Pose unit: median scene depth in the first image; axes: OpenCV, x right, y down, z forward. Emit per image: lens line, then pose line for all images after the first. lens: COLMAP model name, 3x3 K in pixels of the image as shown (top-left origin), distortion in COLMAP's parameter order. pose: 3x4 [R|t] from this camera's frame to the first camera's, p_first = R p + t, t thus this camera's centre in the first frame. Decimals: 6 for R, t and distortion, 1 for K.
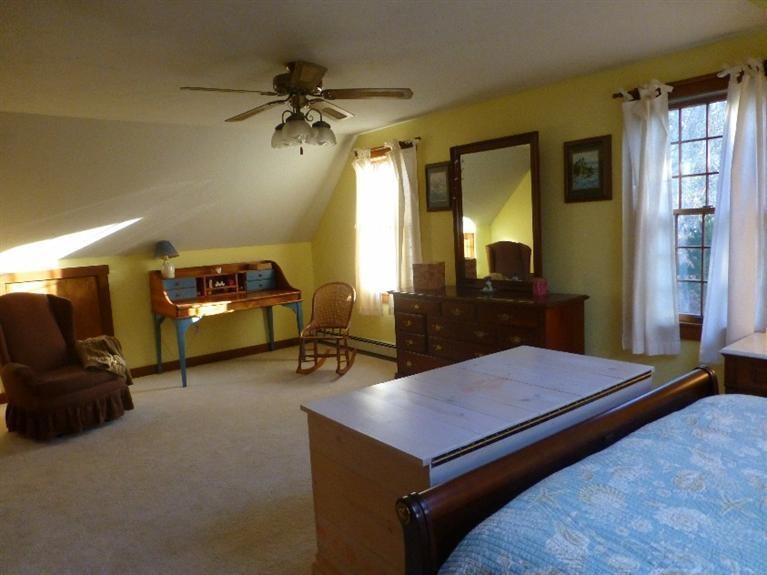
lens RADIAL K [[560.1, 0, 383.5], [0, 560.1, 287.5], [0, 0, 1]] dist [0.003864, 0.002970]
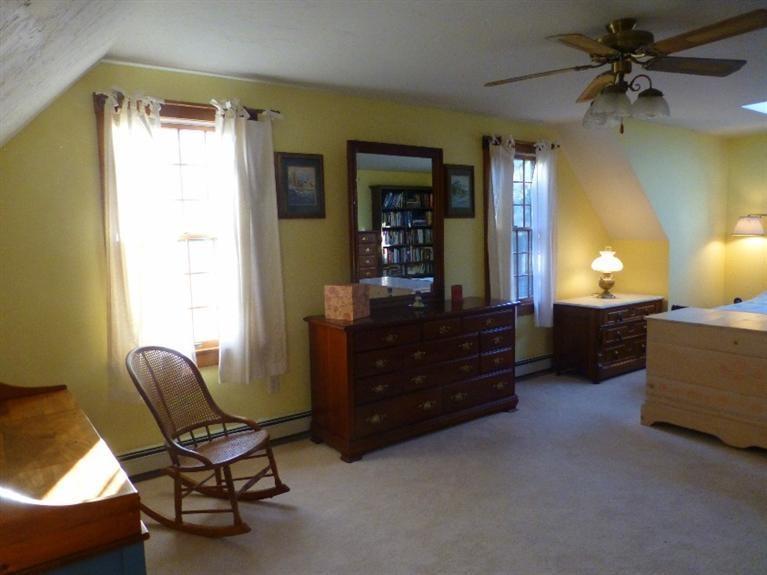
lens RADIAL K [[551.7, 0, 383.5], [0, 551.7, 287.5], [0, 0, 1]] dist [-0.032100, 0.007771]
pose [[0.058136, -0.052955, 0.996903, -0.822722], [0.132036, 0.990227, 0.044901, -0.084255], [-0.989539, 0.129017, 0.064560, 1.126990]]
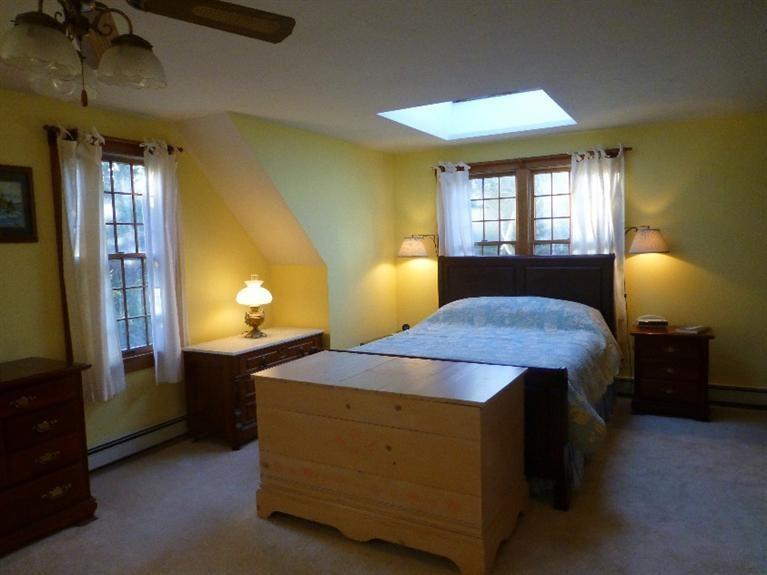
lens RADIAL K [[560.1, 0, 383.5], [0, 560.1, 287.5], [0, 0, 1]] dist [0.003864, 0.002970]
pose [[-0.369622, -0.008679, 0.929142, -0.590411], [0.157071, 0.984982, 0.071685, -0.065071], [-0.915810, 0.172438, -0.362707, 0.827803]]
